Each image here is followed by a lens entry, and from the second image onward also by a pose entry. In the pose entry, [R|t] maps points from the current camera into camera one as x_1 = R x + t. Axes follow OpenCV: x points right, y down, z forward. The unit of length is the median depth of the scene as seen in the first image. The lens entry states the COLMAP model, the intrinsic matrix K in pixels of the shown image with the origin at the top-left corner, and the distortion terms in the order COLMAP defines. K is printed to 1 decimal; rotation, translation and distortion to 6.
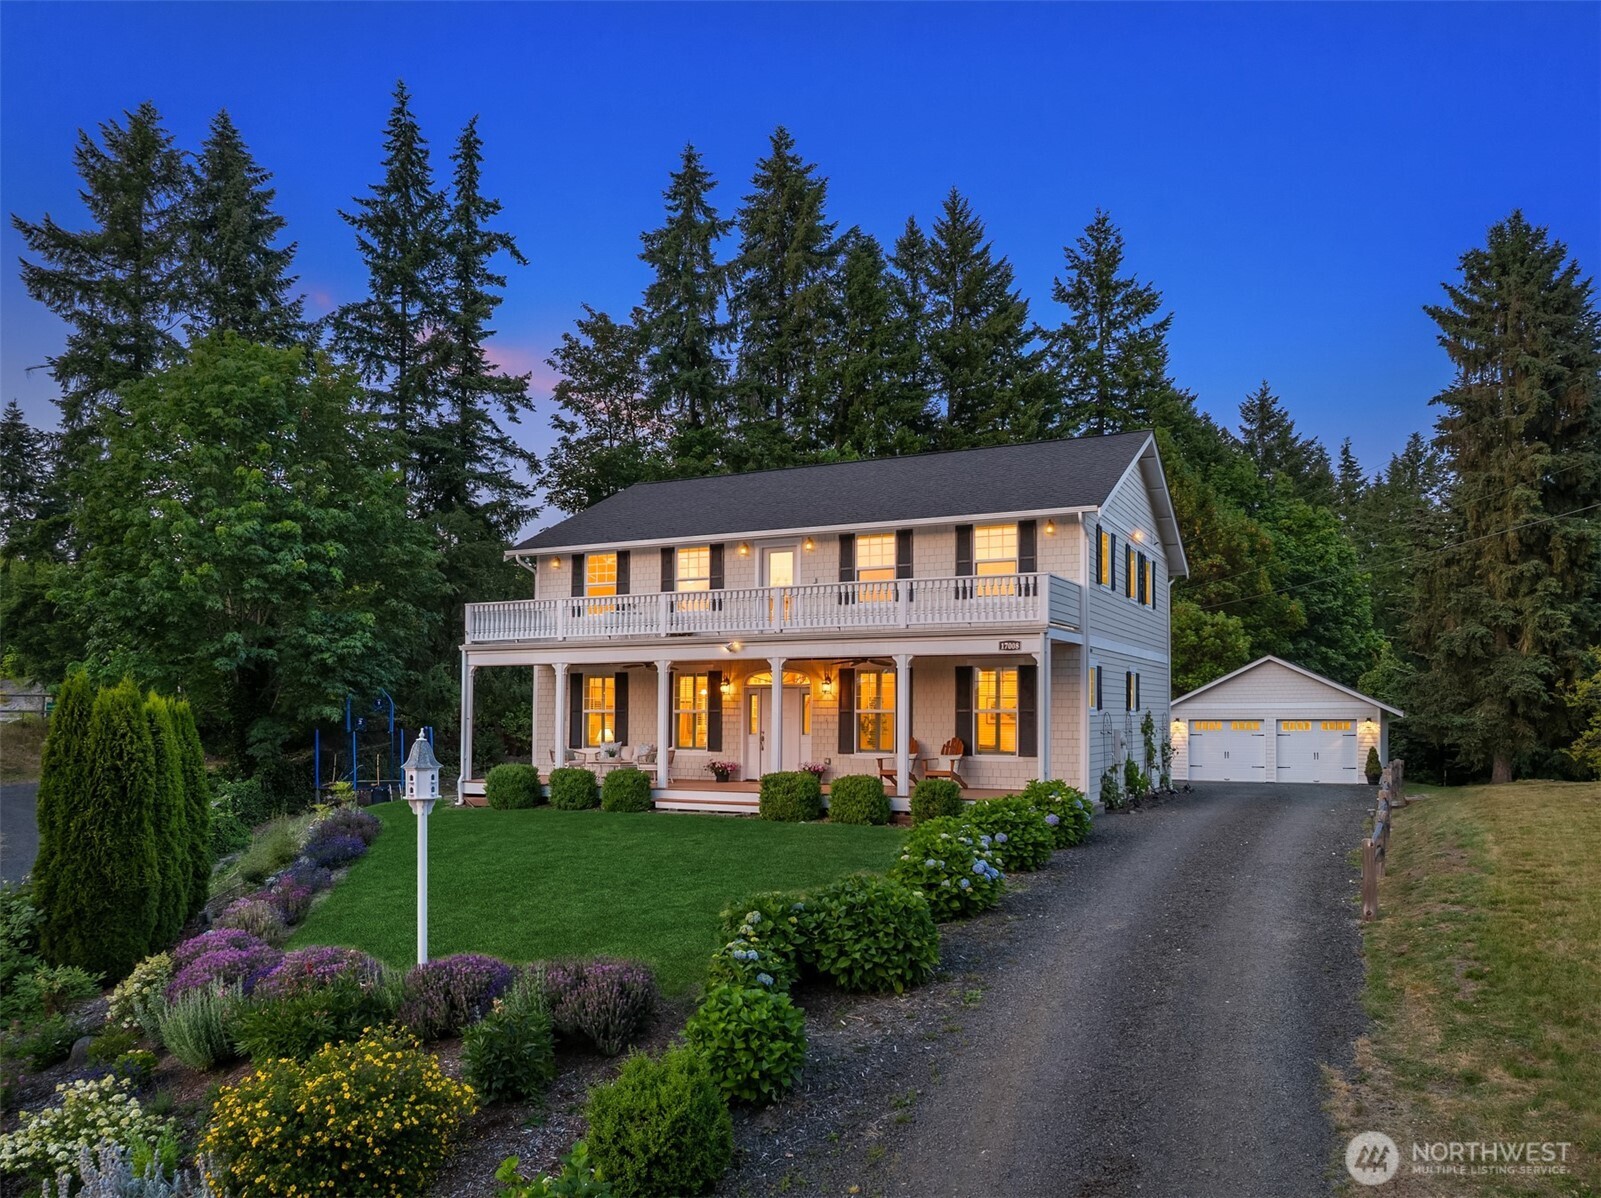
lens RADIAL K [[1209.0, 0, 802.1], [0, 1209.0, 743.2], [0, 0, 1]] dist [-0.008897, -0.010935]
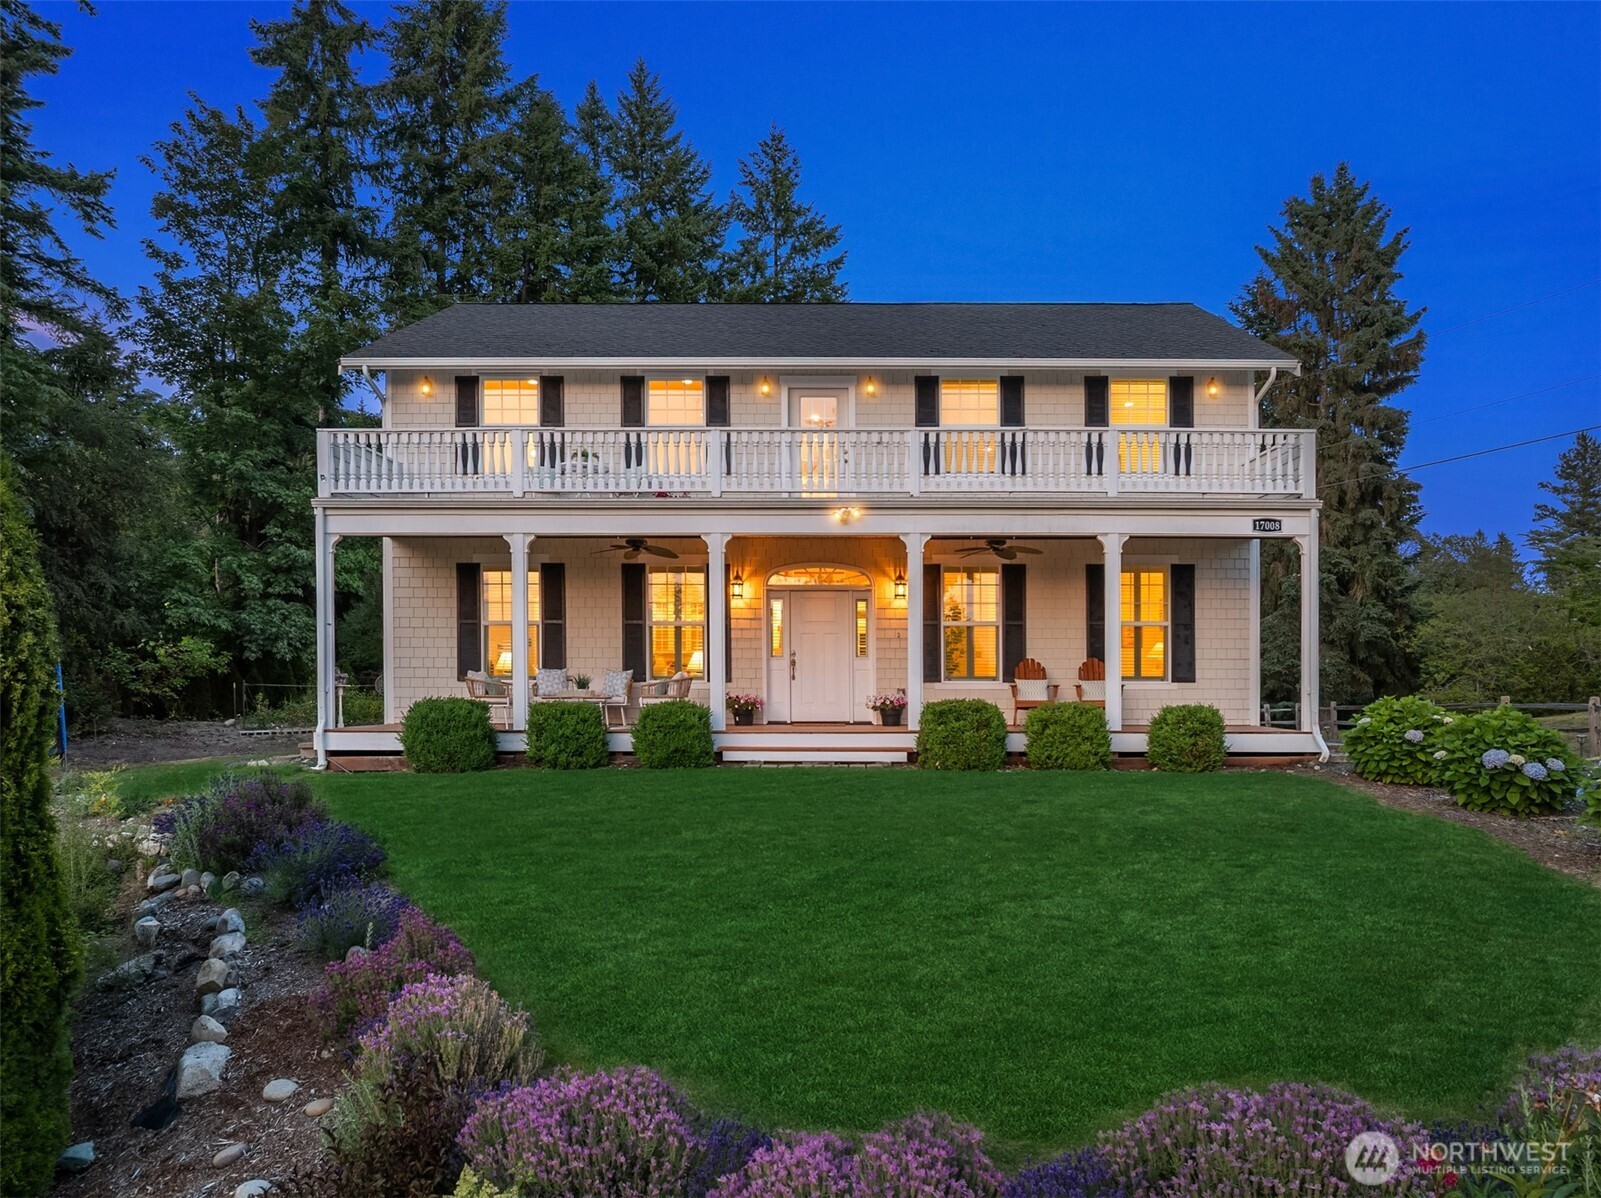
lens RADIAL K [[1209.0, 0, 802.1], [0, 1209.0, 743.2], [0, 0, 1]] dist [-0.008897, -0.010935]
pose [[0.895759, -0.015432, 0.444273, -0.241208], [0.010105, 0.999846, 0.014357, 0.023029], [-0.444426, -0.008371, 0.895777, 0.267226]]
